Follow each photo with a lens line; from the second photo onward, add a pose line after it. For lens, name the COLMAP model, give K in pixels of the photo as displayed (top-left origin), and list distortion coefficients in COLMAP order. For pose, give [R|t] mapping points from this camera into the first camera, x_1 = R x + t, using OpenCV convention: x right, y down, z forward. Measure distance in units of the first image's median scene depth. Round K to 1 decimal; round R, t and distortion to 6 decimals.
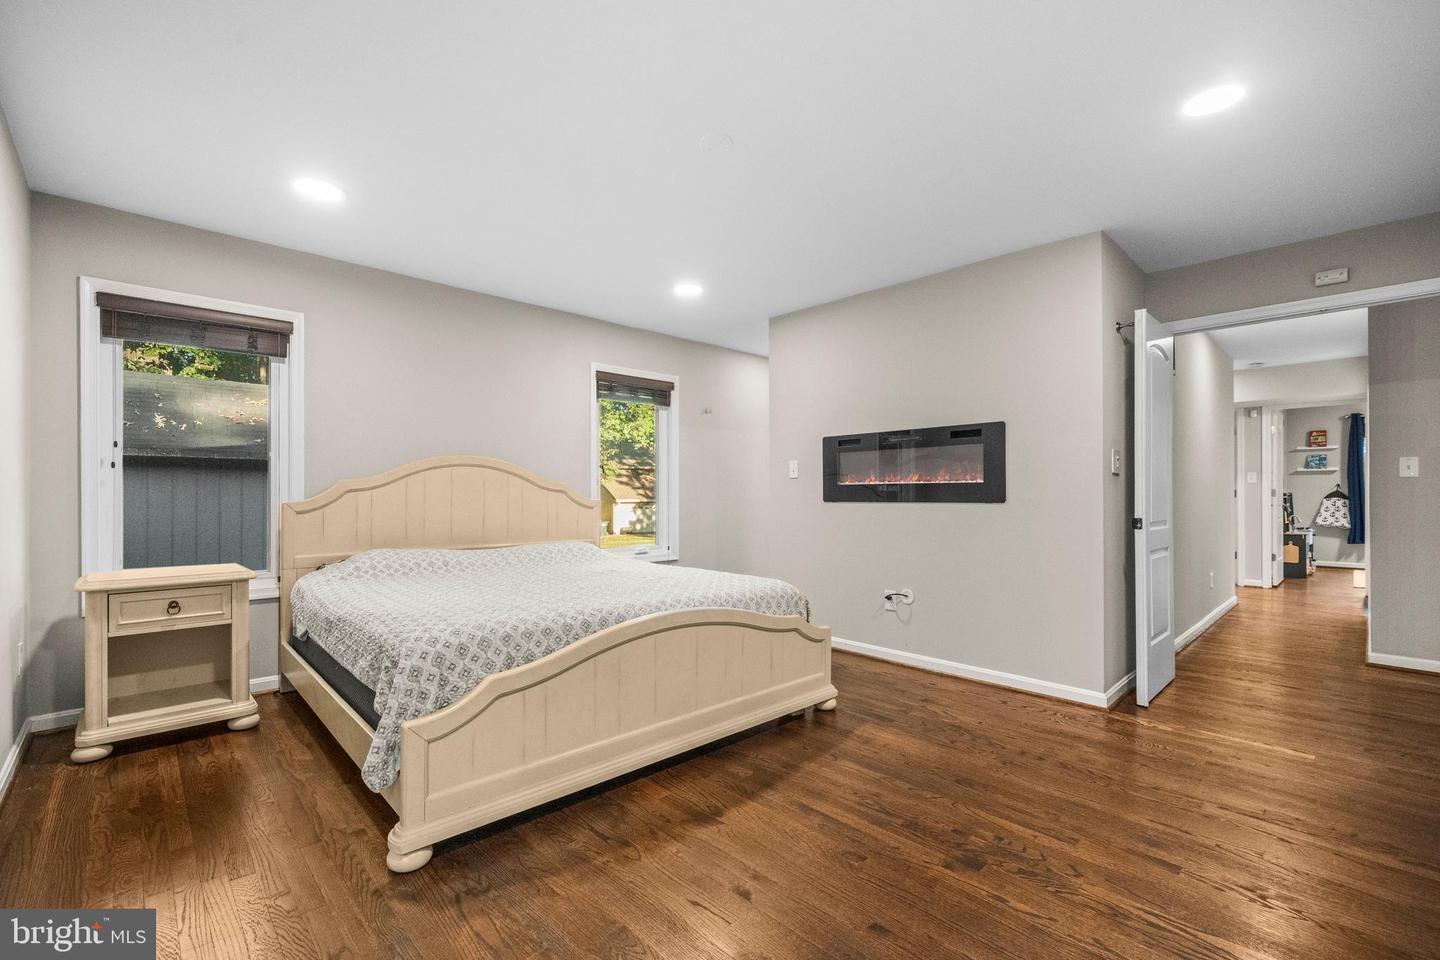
lens RADIAL K [[613.7, 0, 719.0], [0, 613.7, 489.7], [0, 0, 1]] dist [-0.001801, 0.000366]
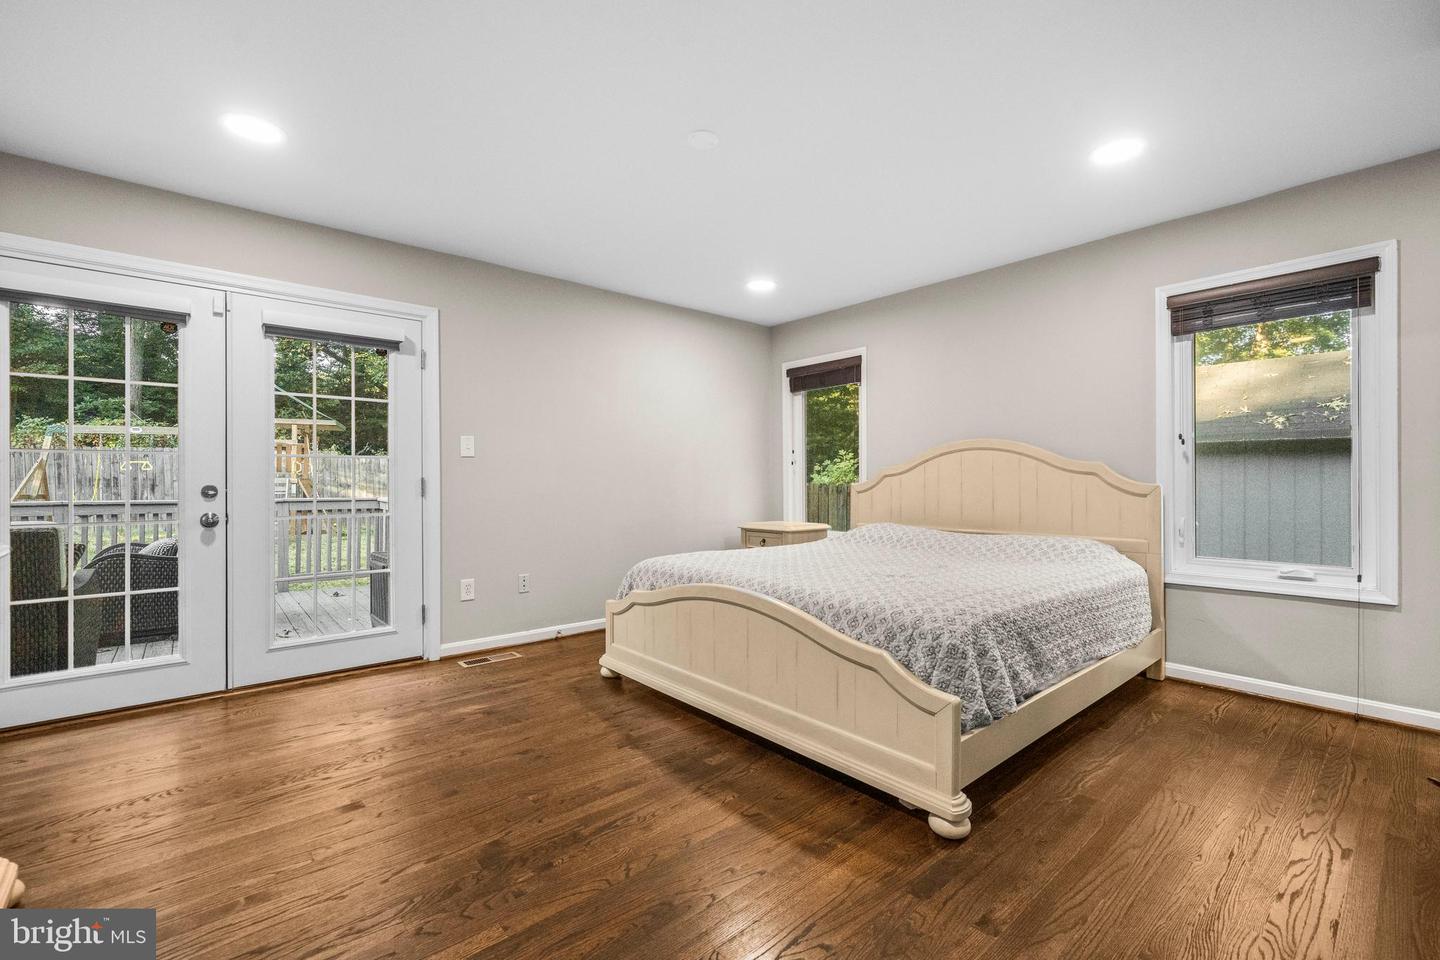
lens RADIAL K [[613.7, 0, 719.1], [0, 613.7, 481.8], [0, 0, 1]] dist [-0.001801, 0.000366]
pose [[-0.037141, 0.000506, -0.999310, 0.925446], [0.011222, 0.999937, 0.000089, 0.013061], [0.999247, -0.011211, -0.037144, 0.951976]]
